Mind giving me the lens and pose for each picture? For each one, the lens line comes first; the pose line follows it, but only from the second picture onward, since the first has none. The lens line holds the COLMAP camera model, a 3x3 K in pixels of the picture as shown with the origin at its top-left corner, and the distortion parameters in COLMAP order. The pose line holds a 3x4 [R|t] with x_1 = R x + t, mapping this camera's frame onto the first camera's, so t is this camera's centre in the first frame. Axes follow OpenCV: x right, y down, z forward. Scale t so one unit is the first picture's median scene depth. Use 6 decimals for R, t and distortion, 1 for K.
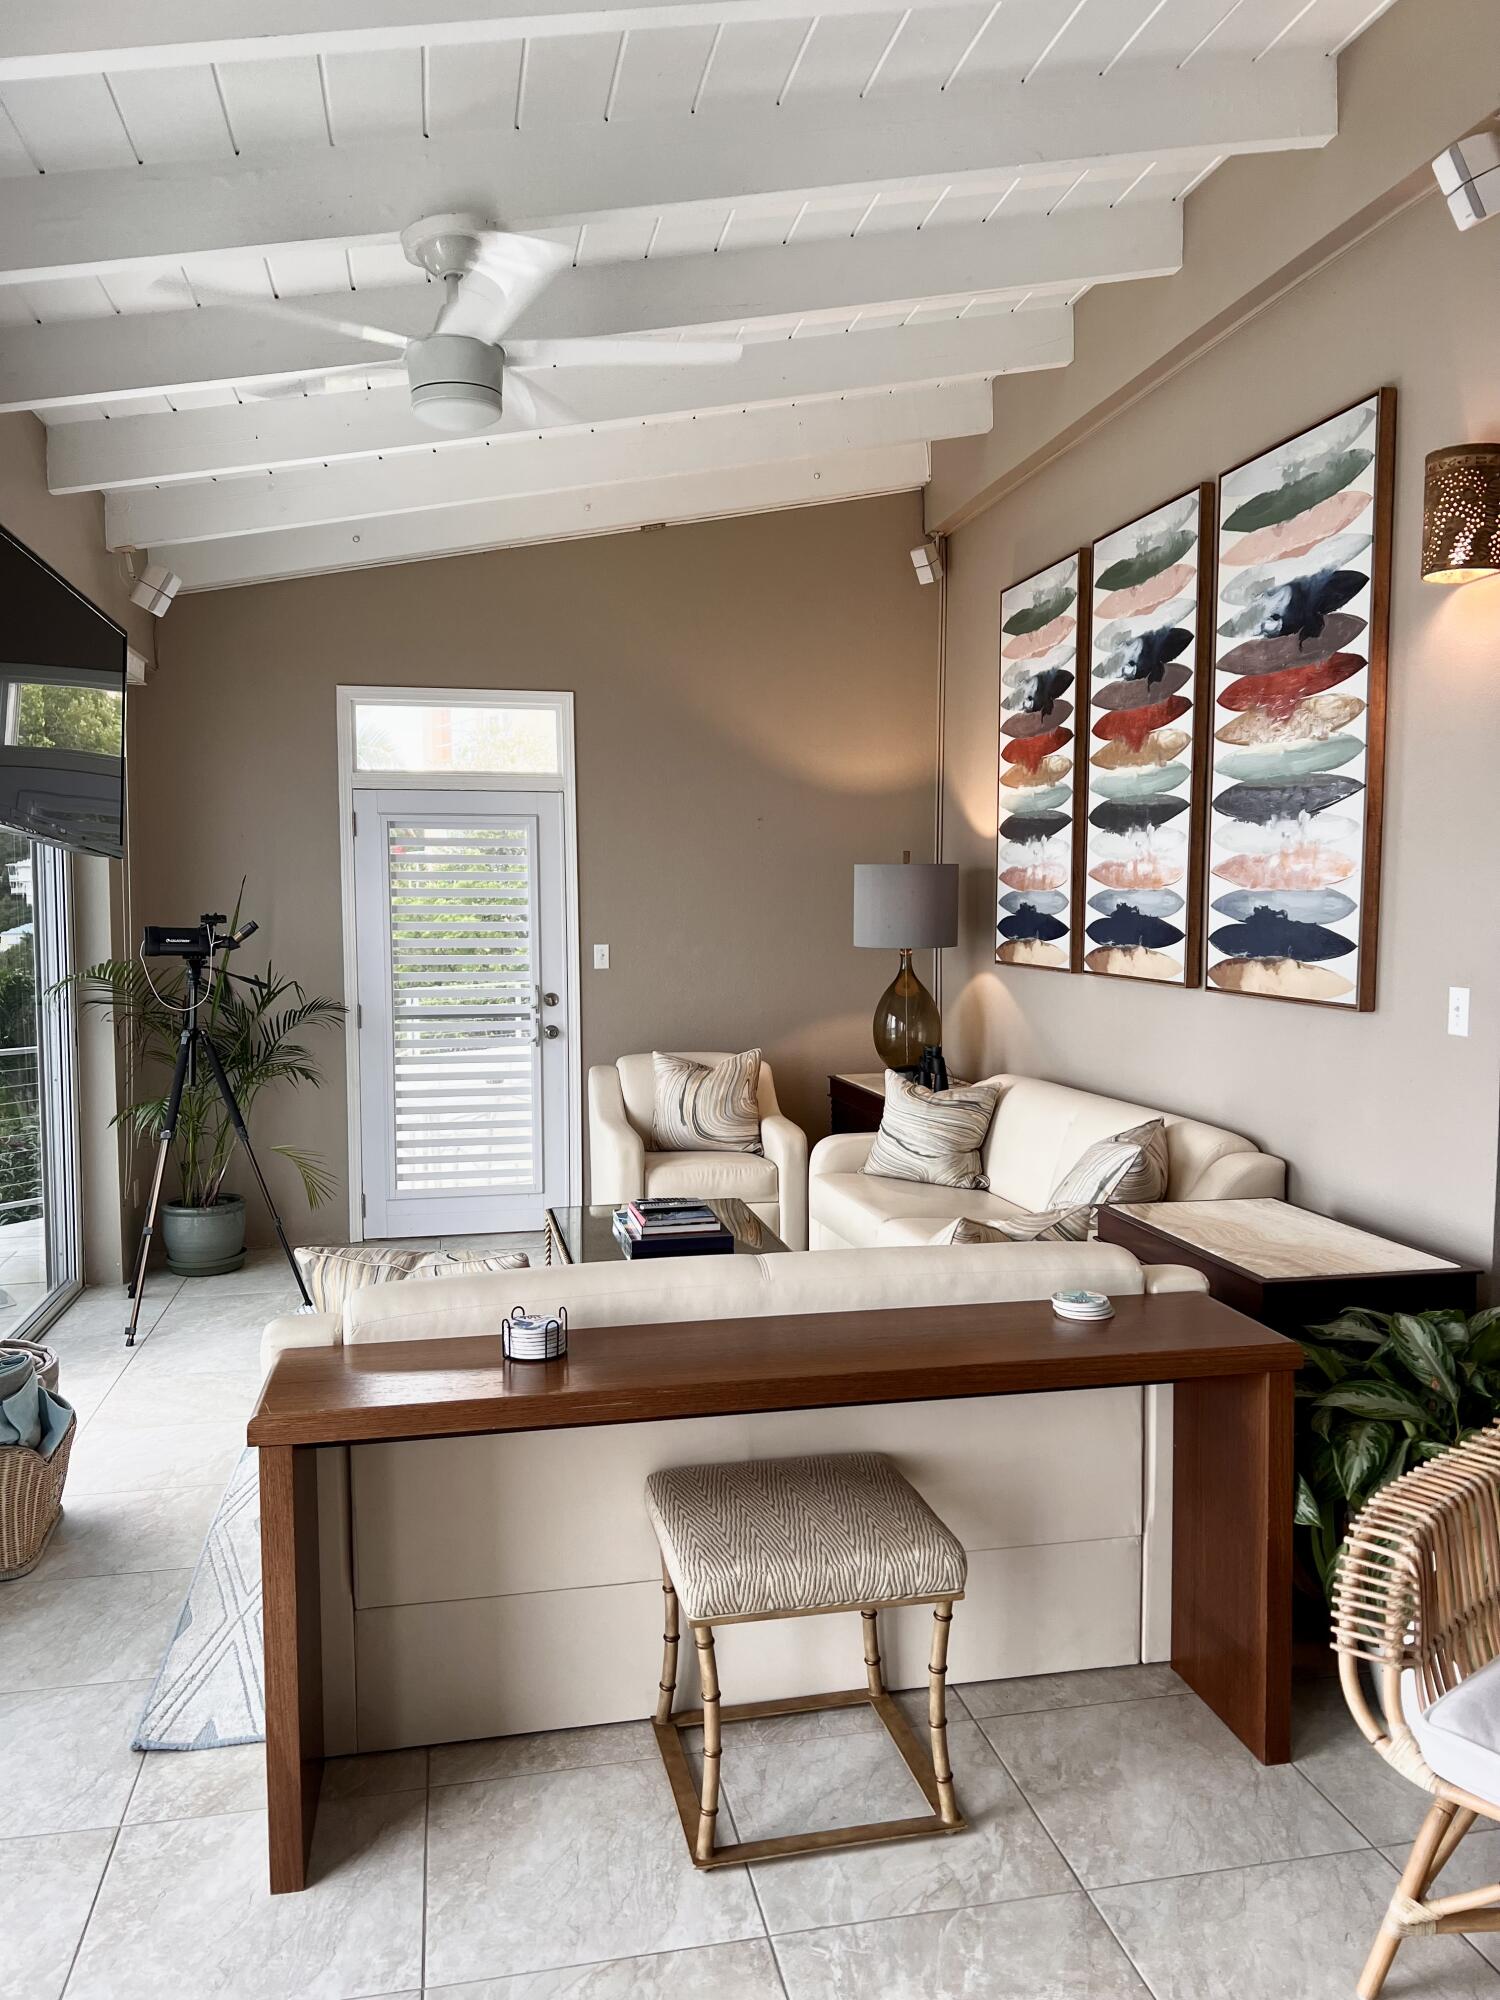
lens RADIAL K [[1499.6, 0, 751.0], [0, 1499.6, 1001.1], [0, 0, 1]] dist [0.044584, -0.048297]
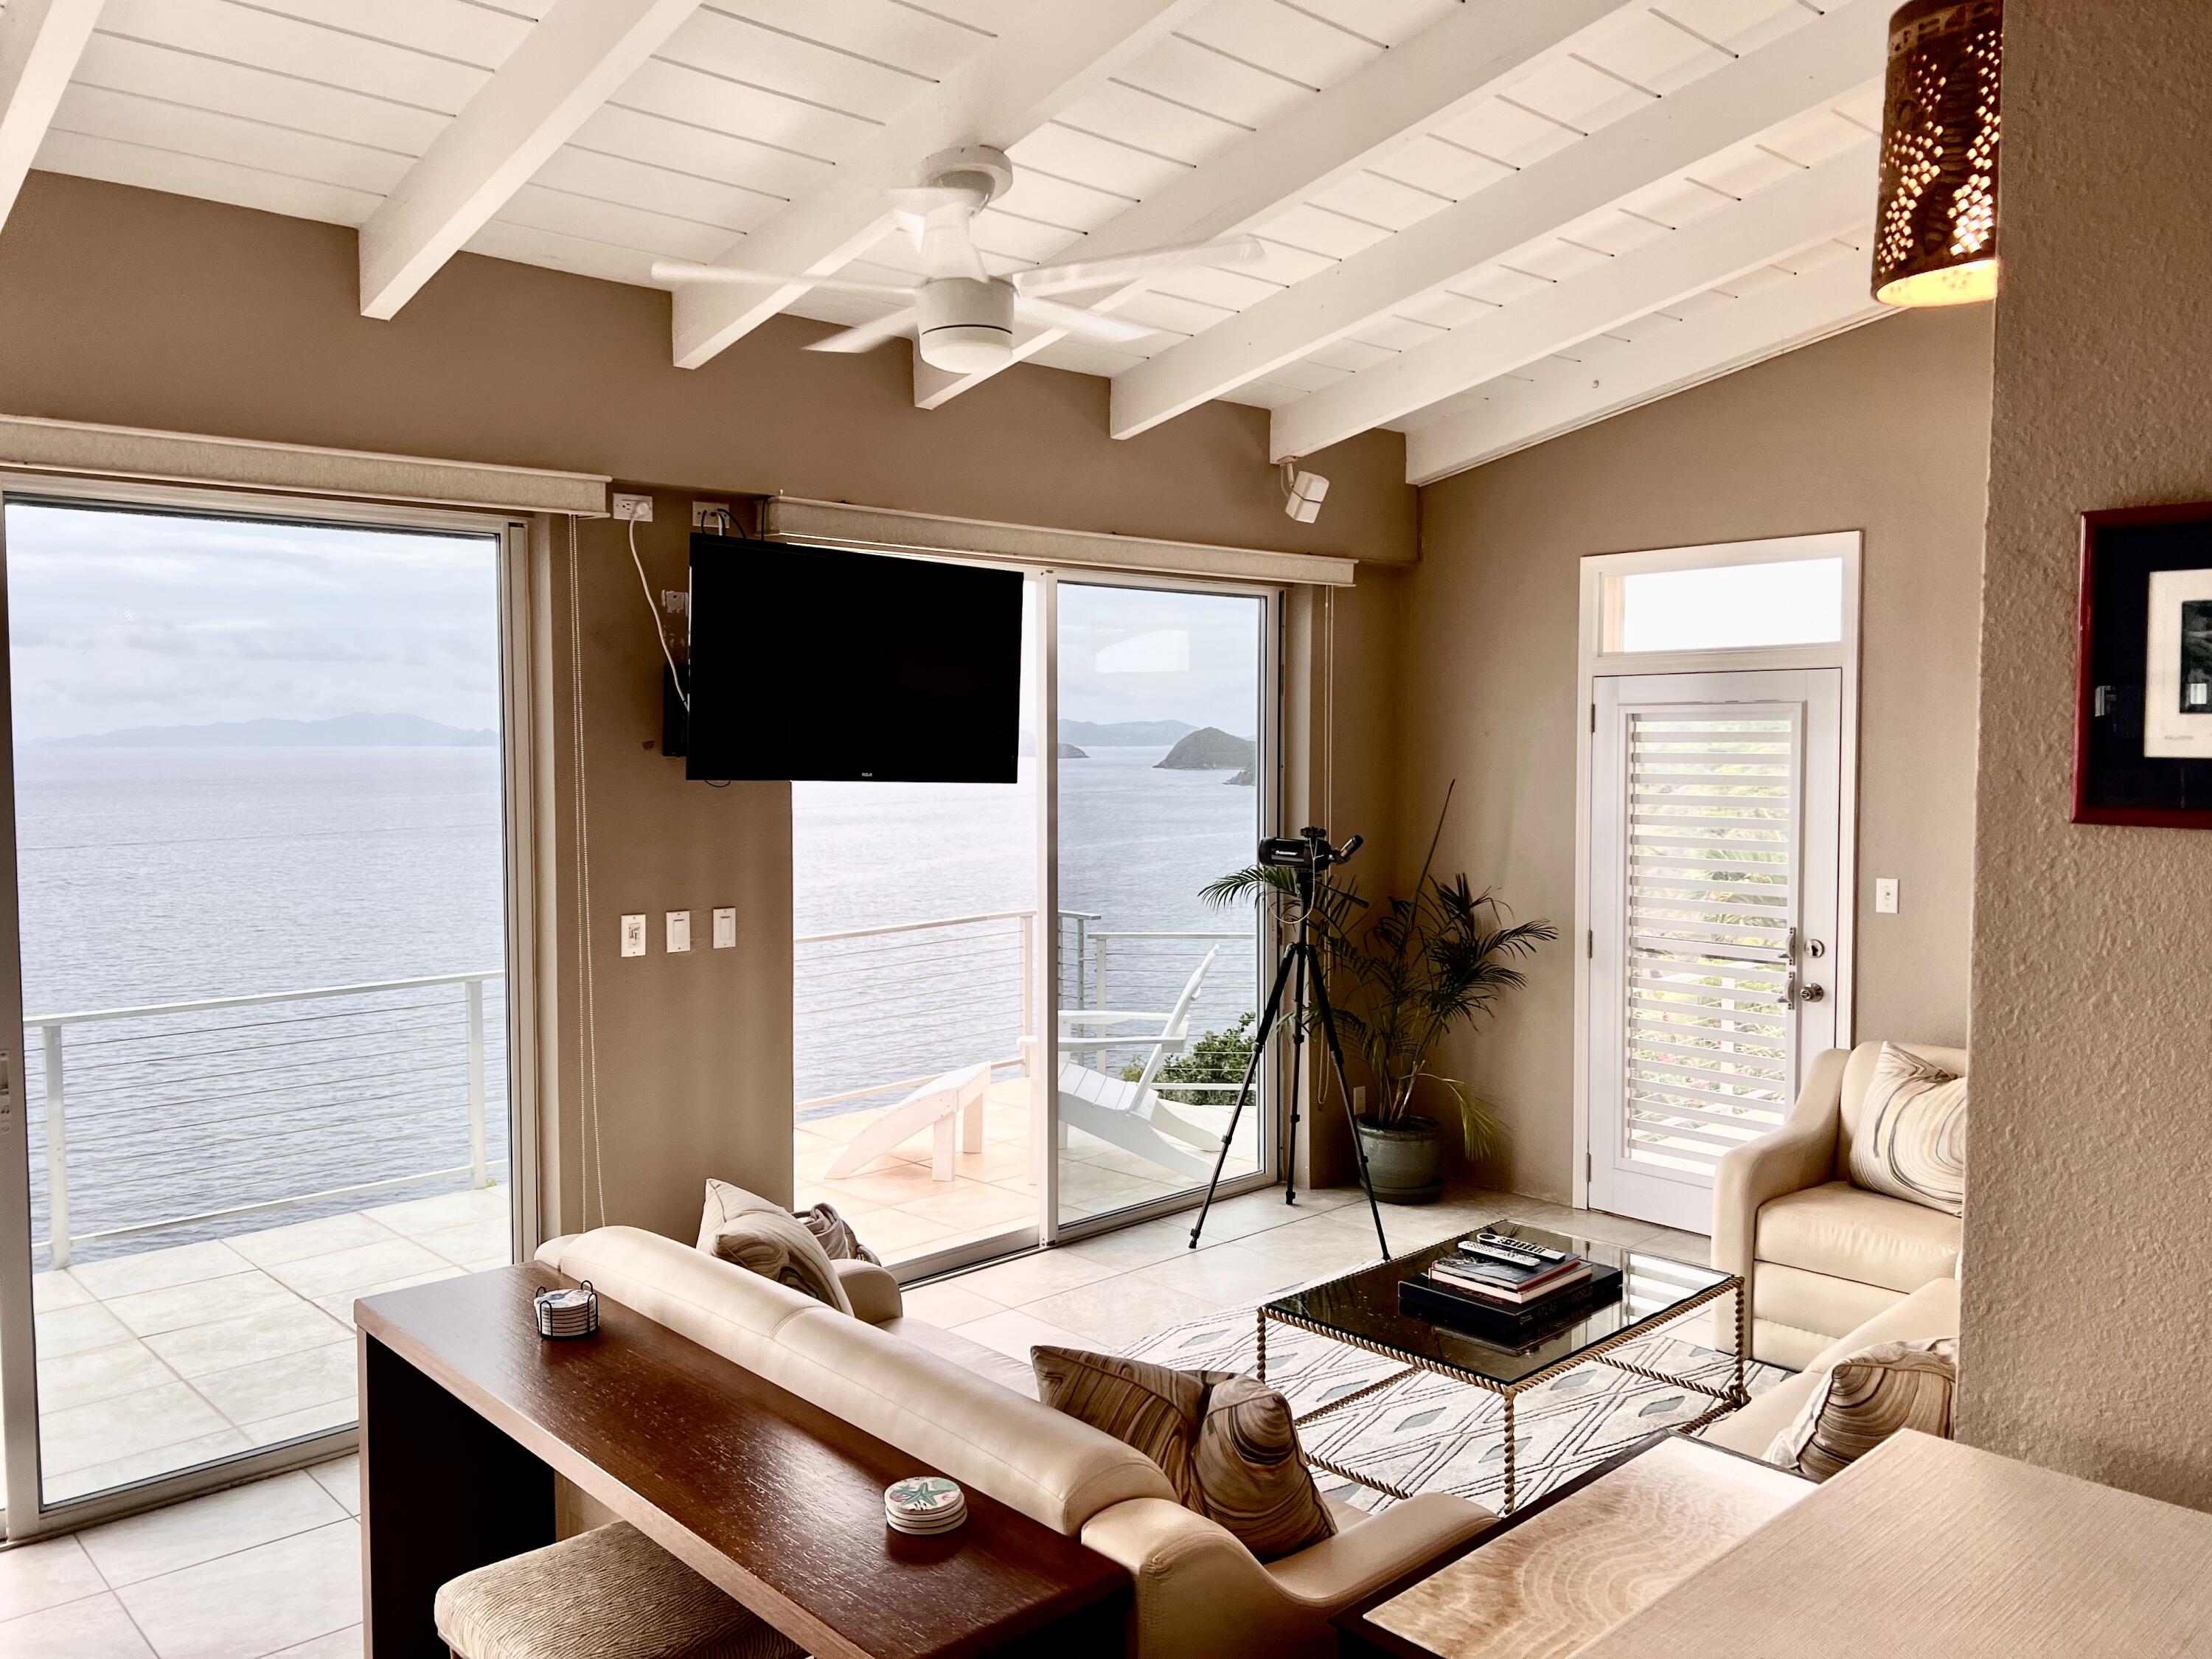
lens RADIAL K [[1658.5, 0, 1085.5], [0, 1658.5, 817.9], [0, 0, 1]] dist [0.044584, -0.048297]
pose [[0.511331, 0.045515, -0.858178, 0.393728], [-0.056932, 0.998197, 0.019019, -0.061805], [0.857496, 0.039133, 0.513000, 0.274786]]
